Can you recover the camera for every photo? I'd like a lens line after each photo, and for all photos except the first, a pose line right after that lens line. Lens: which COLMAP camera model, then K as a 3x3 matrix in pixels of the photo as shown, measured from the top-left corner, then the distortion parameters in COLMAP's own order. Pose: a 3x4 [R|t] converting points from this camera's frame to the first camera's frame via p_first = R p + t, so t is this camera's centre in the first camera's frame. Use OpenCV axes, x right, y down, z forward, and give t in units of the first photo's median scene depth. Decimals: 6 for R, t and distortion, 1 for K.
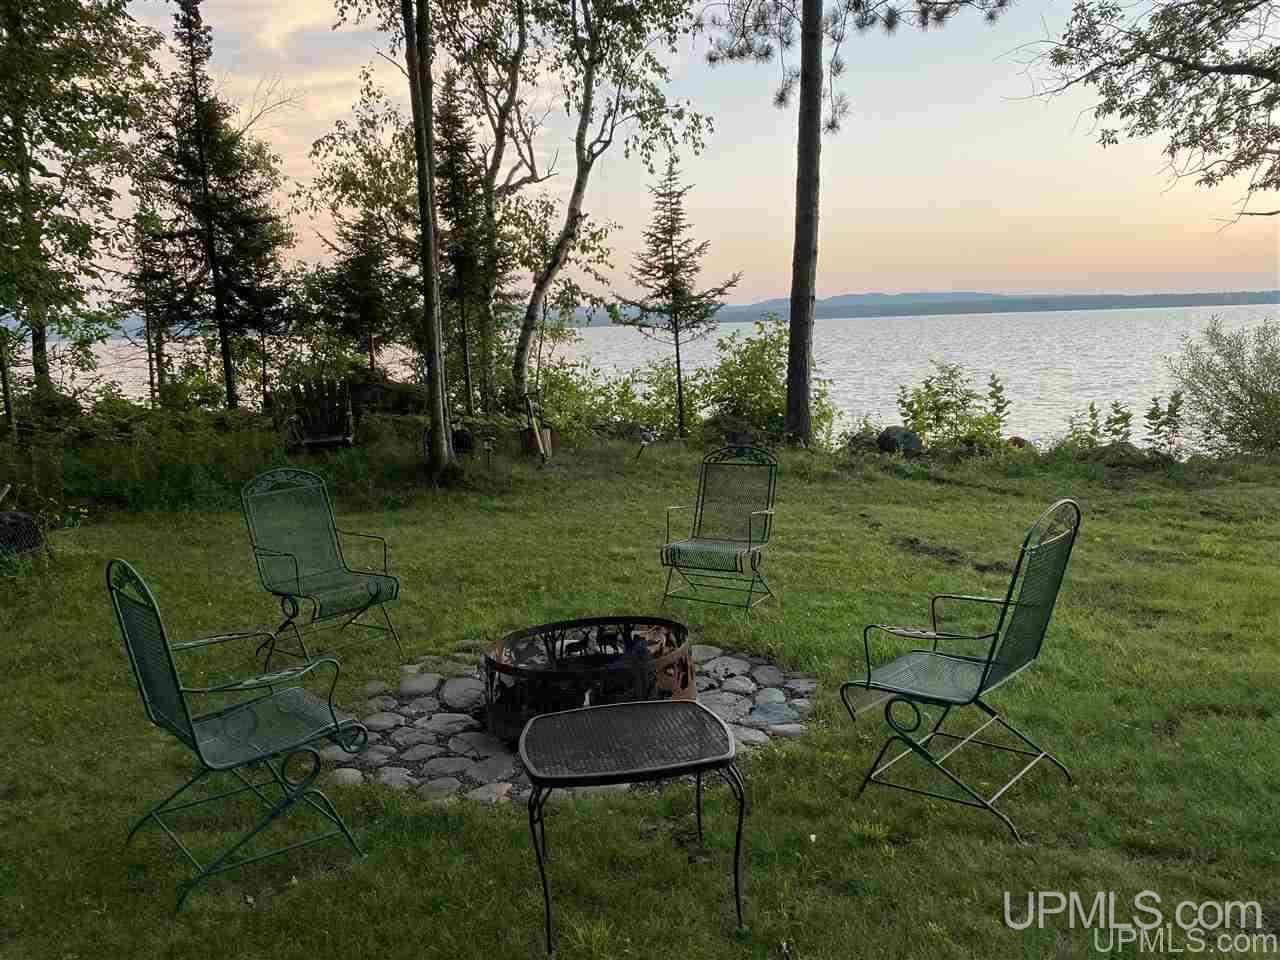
lens RADIAL K [[964.5, 0, 640.0], [0, 964.5, 480.0], [0, 0, 1]] dist [0.056902, -0.123266]
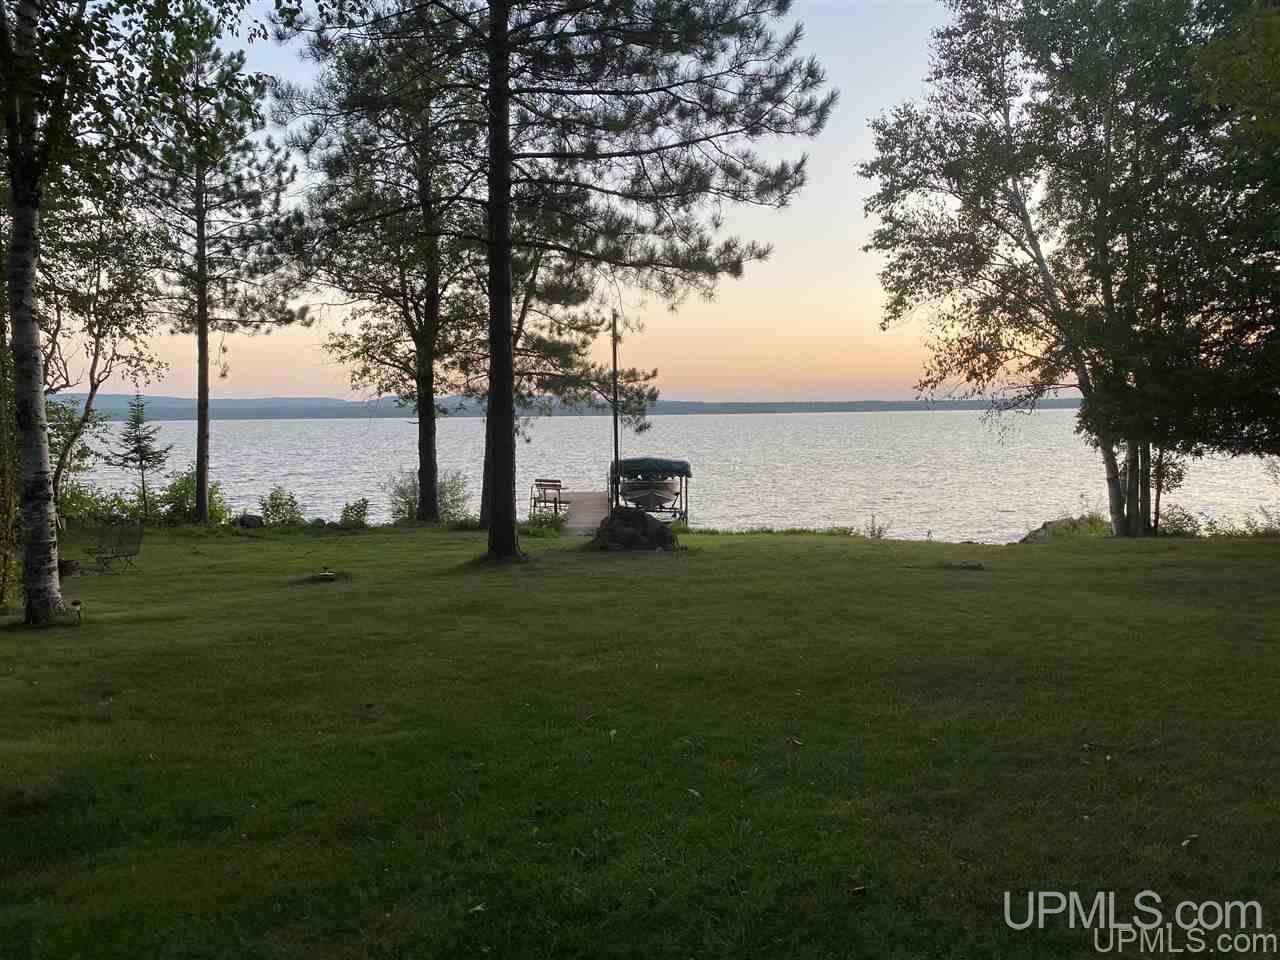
lens RADIAL K [[967.7, 0, 644.0], [0, 967.7, 474.1], [0, 0, 1]] dist [0.054577, -0.087144]
pose [[0.925105, -0.000244, 0.379711, 0.232267], [0.044372, 0.993218, -0.107467, 0.122822], [-0.377110, 0.116267, 0.918842, -1.279725]]
